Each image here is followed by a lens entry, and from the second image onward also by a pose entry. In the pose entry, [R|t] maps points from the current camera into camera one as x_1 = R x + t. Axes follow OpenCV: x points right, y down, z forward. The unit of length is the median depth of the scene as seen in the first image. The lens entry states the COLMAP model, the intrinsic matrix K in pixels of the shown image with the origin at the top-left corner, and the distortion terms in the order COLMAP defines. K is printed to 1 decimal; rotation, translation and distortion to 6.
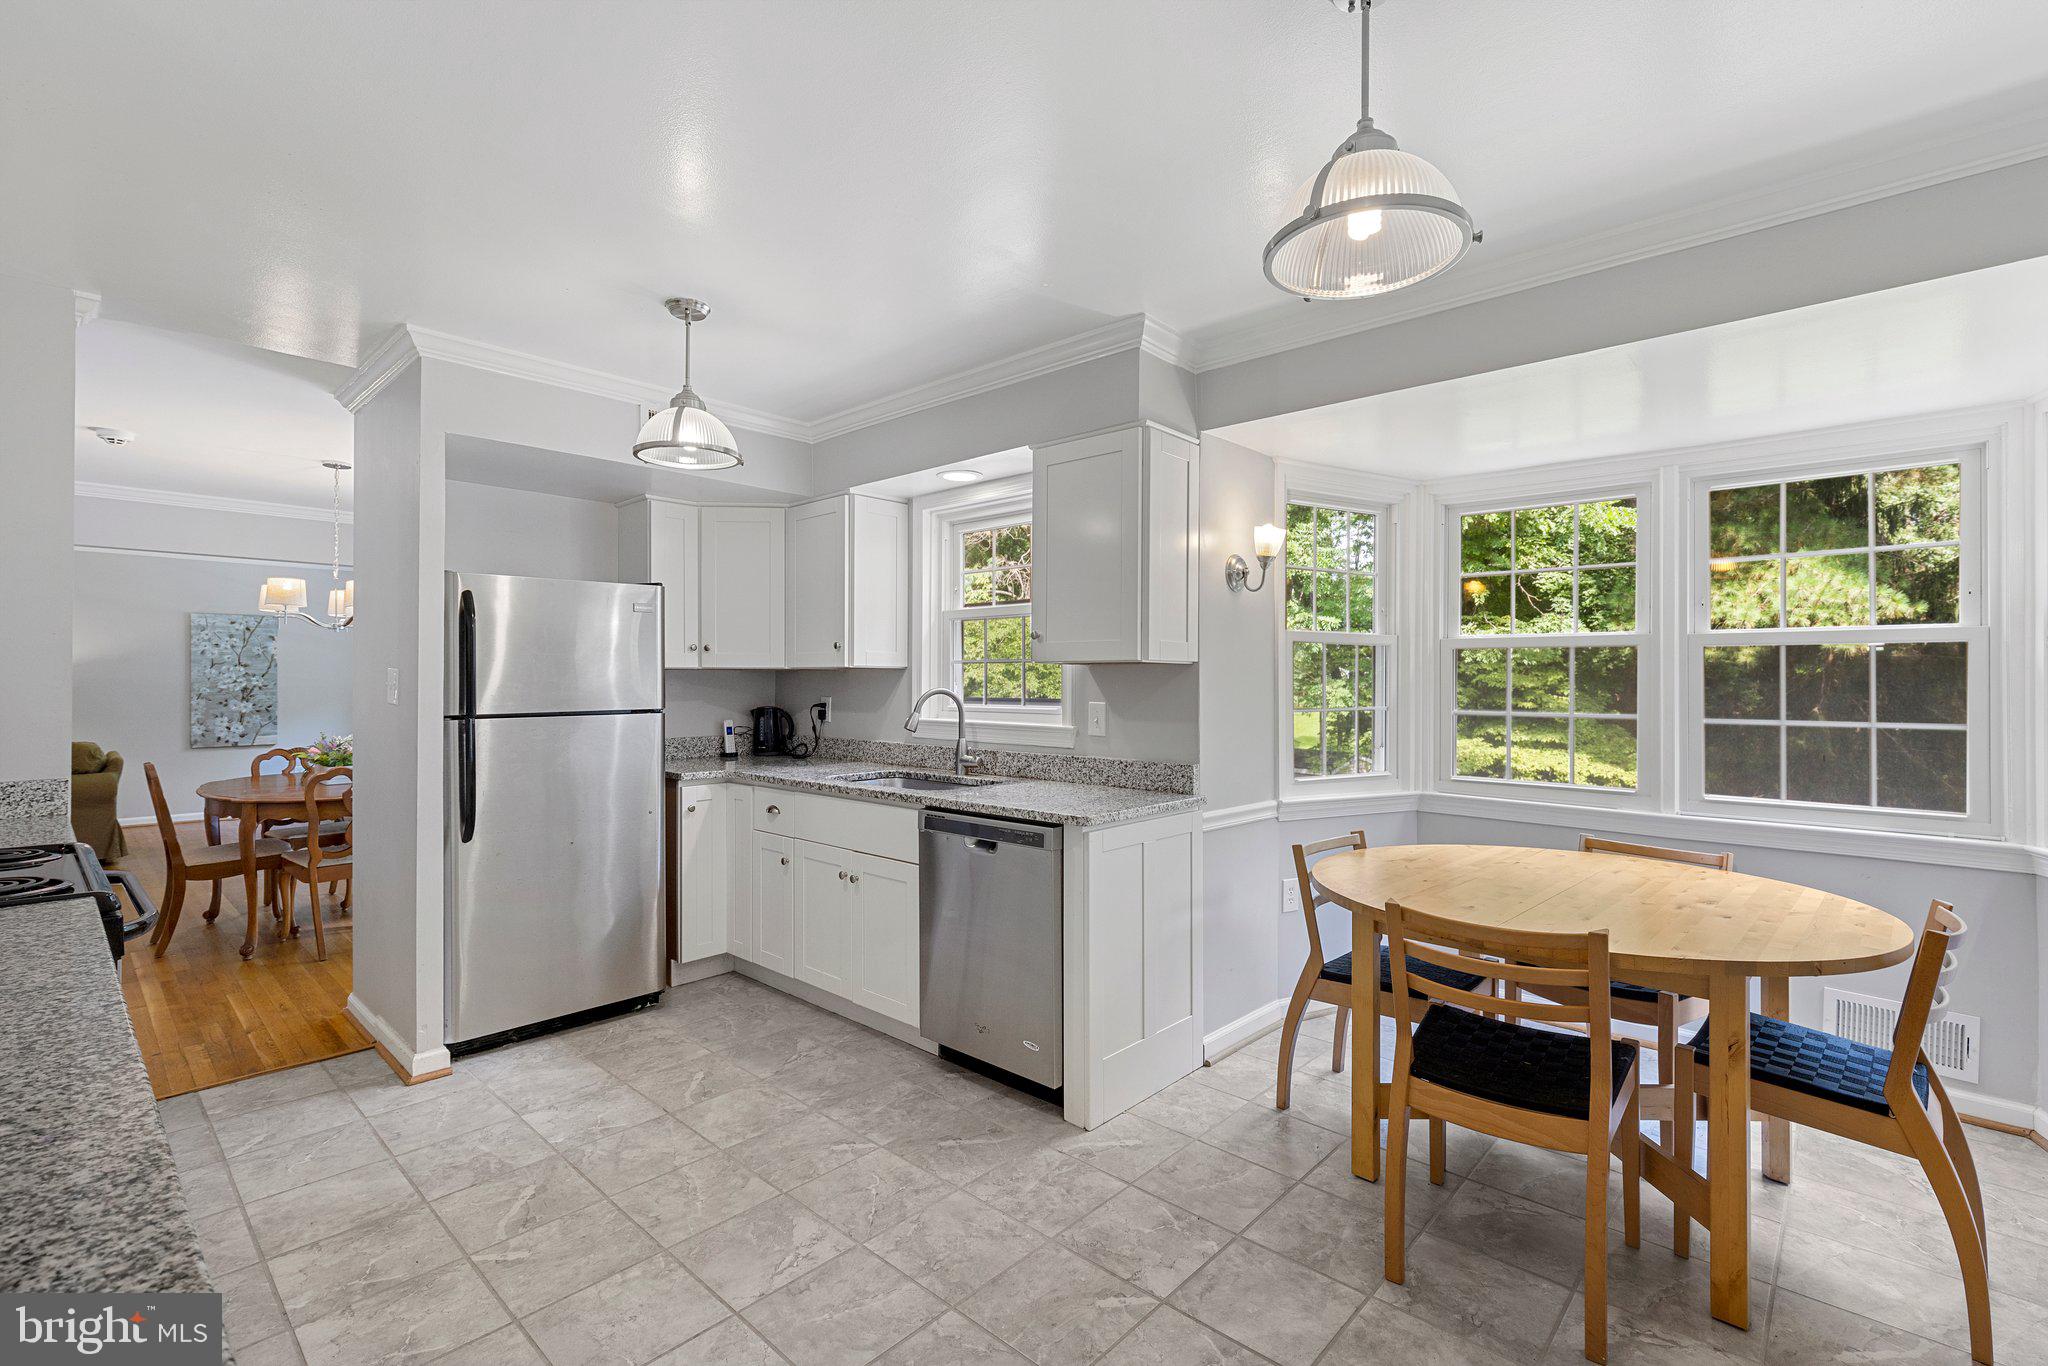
lens RADIAL K [[908.6, 0, 1020.5], [0, 908.6, 672.6], [0, 0, 1]] dist [0.009144, 0.000034]
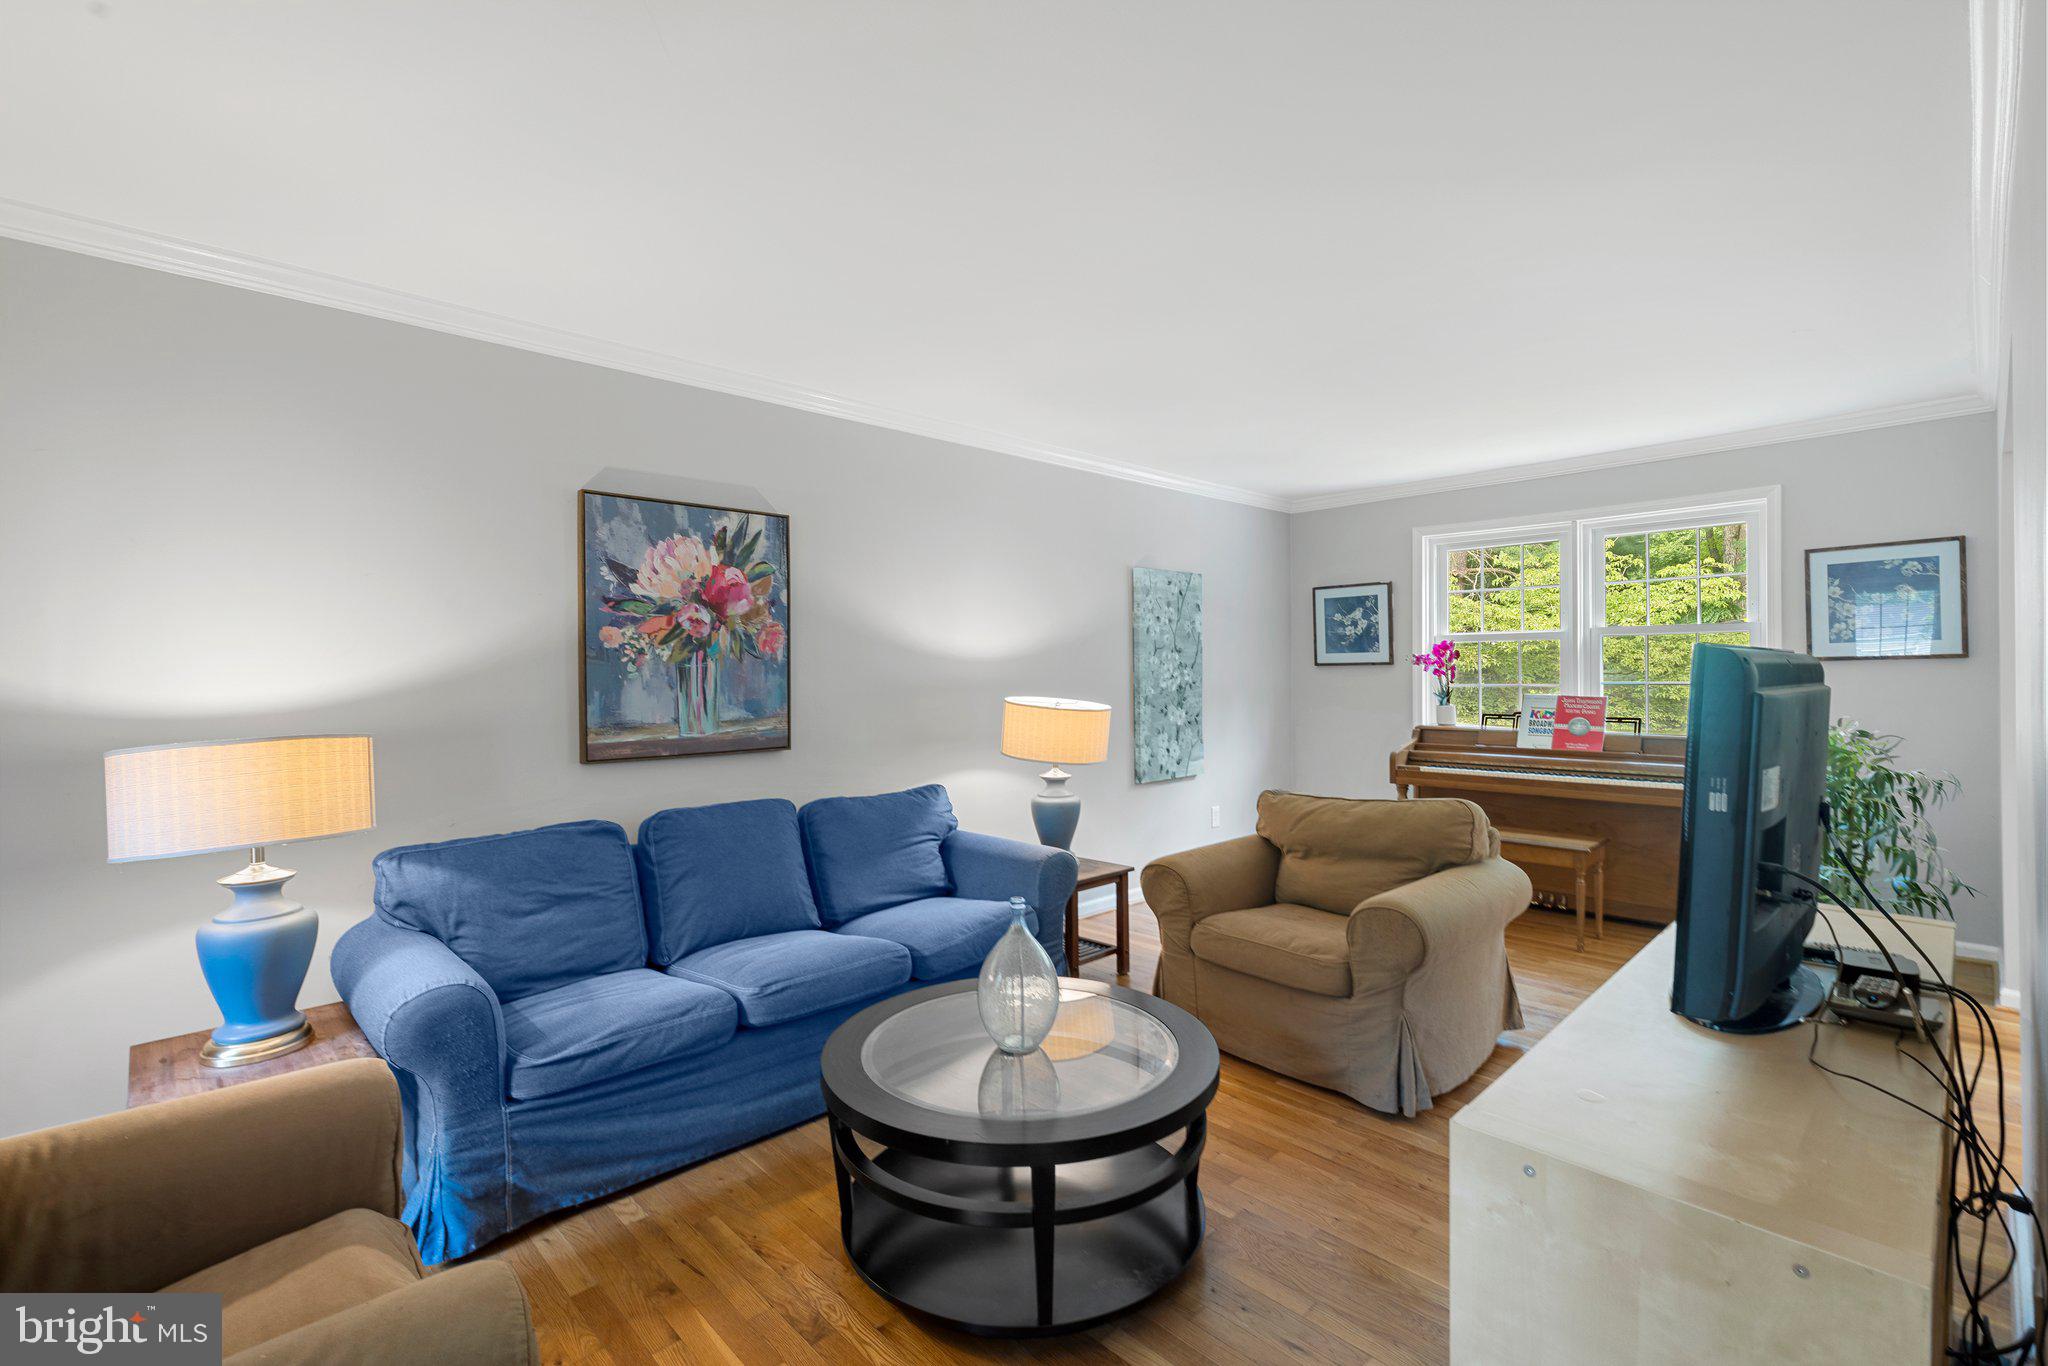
lens RADIAL K [[902.2, 0, 1033.0], [0, 902.2, 676.1], [0, 0, 1]] dist [-0.001044, -0.000709]
pose [[0.997966, -0.015704, -0.061783, -2.353195], [0.016675, 0.999745, 0.015247, -0.003697], [0.061528, -0.016246, 0.997973, 0.964246]]
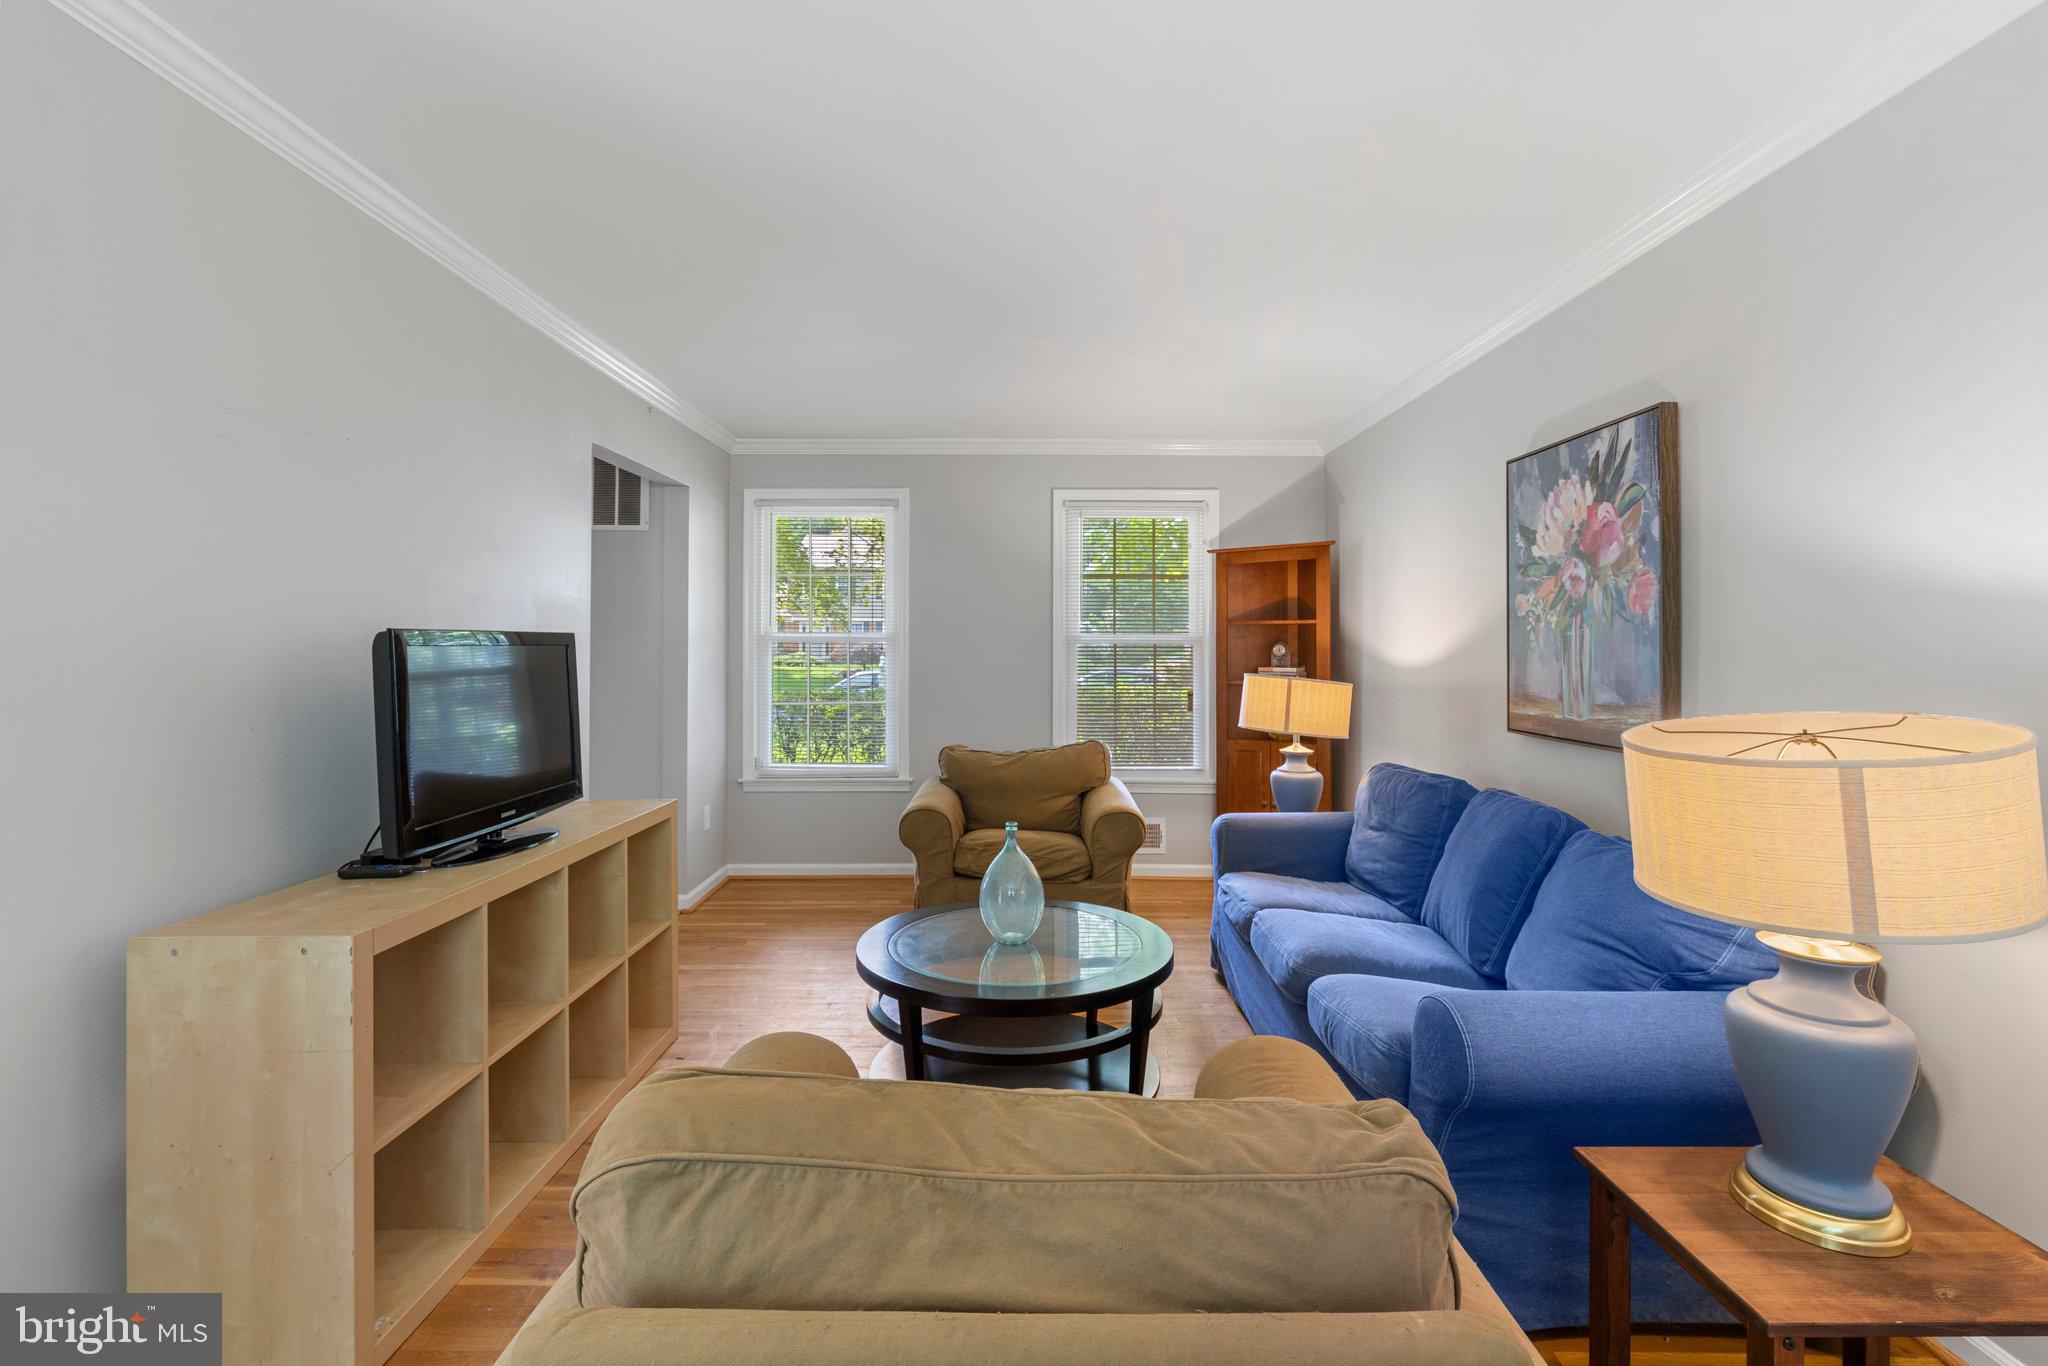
lens RADIAL K [[918.1, 0, 1020.1], [0, 918.1, 642.4], [0, 0, 1]] dist [-0.004168, -0.000328]
pose [[-0.737313, -0.011637, -0.675452, -1.855692], [-0.000153, 0.999854, -0.017060, 0.016312], [0.675552, -0.012475, -0.737207, 2.209695]]
